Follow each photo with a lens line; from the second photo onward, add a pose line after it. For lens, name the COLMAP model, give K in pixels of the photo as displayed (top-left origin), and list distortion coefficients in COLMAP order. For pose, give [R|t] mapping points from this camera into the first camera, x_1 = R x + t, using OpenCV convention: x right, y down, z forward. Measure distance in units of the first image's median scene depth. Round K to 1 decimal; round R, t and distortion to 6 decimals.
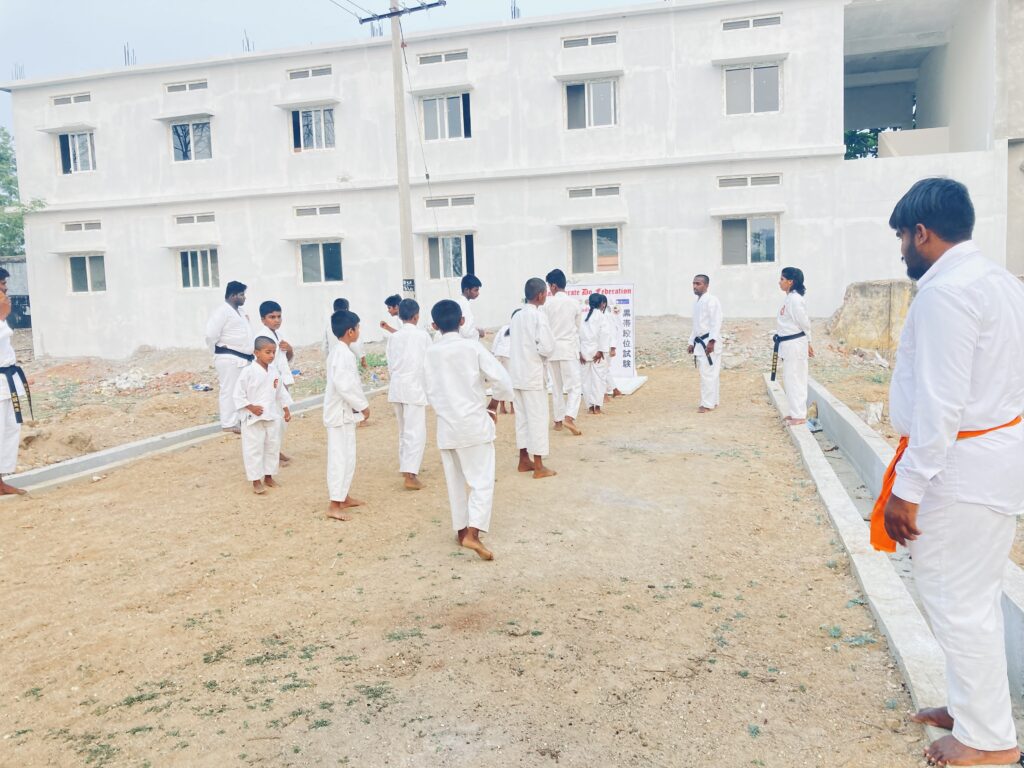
lens RADIAL K [[837.7, 0, 502.7], [0, 837.7, 377.0], [0, 0, 1]] dist [0.024517, -0.023759]
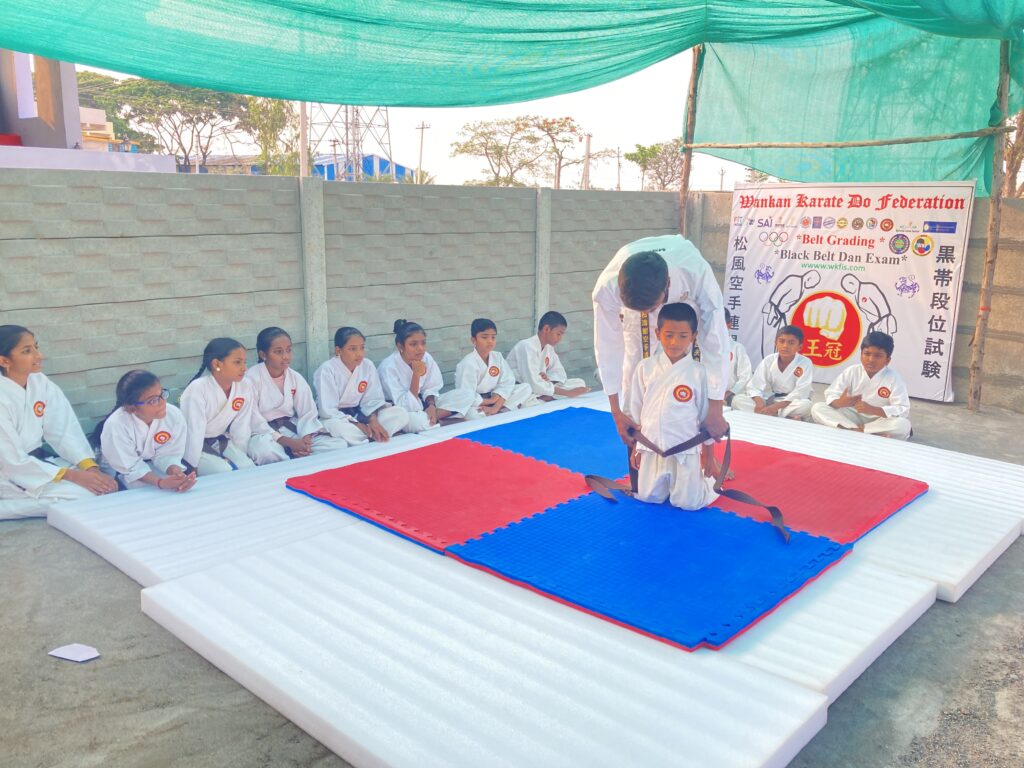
lens RADIAL K [[837.7, 0, 515.6], [0, 837.7, 379.7], [0, 0, 1]] dist [0.024517, -0.023759]
pose [[0.877013, 0.136408, -0.460696, 0.157977], [-0.085382, 0.987838, 0.129950, -0.048552], [0.472819, -0.074632, 0.877993, 0.492113]]
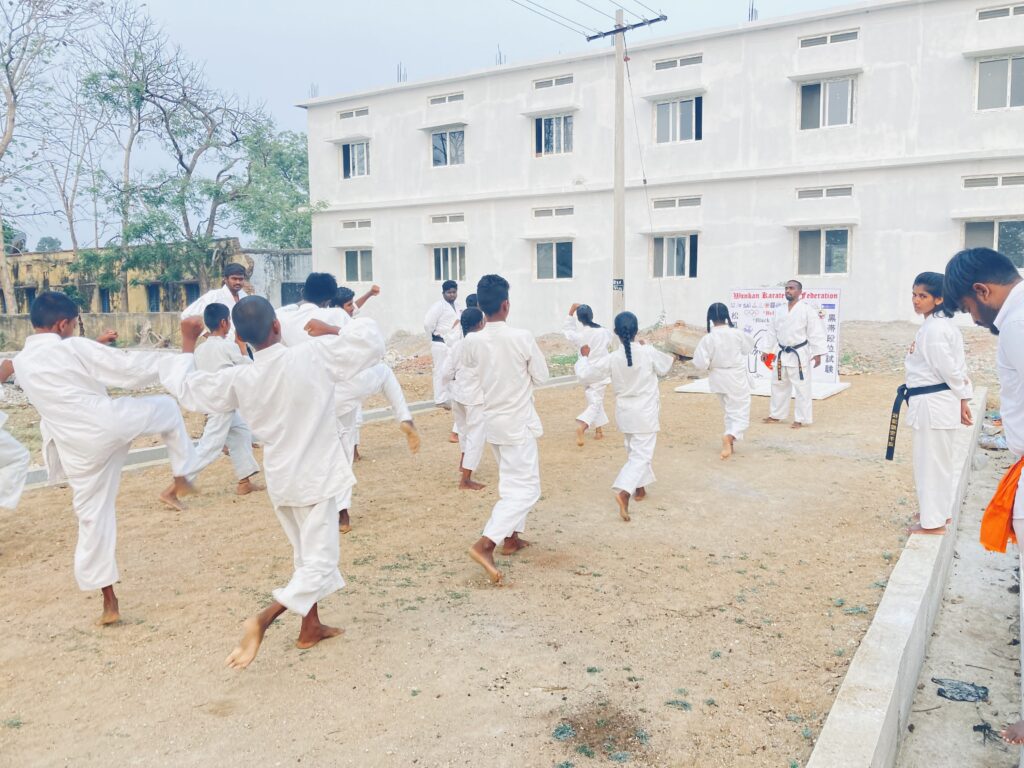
lens RADIAL K [[837.7, 0, 517.6], [0, 837.7, 386.6], [0, 0, 1]] dist [0.024517, -0.023759]
pose [[0.958329, 0.060337, -0.279221, 0.071632], [-0.055027, 0.998125, 0.026824, -0.001163], [0.280316, -0.010342, 0.959852, -0.065271]]
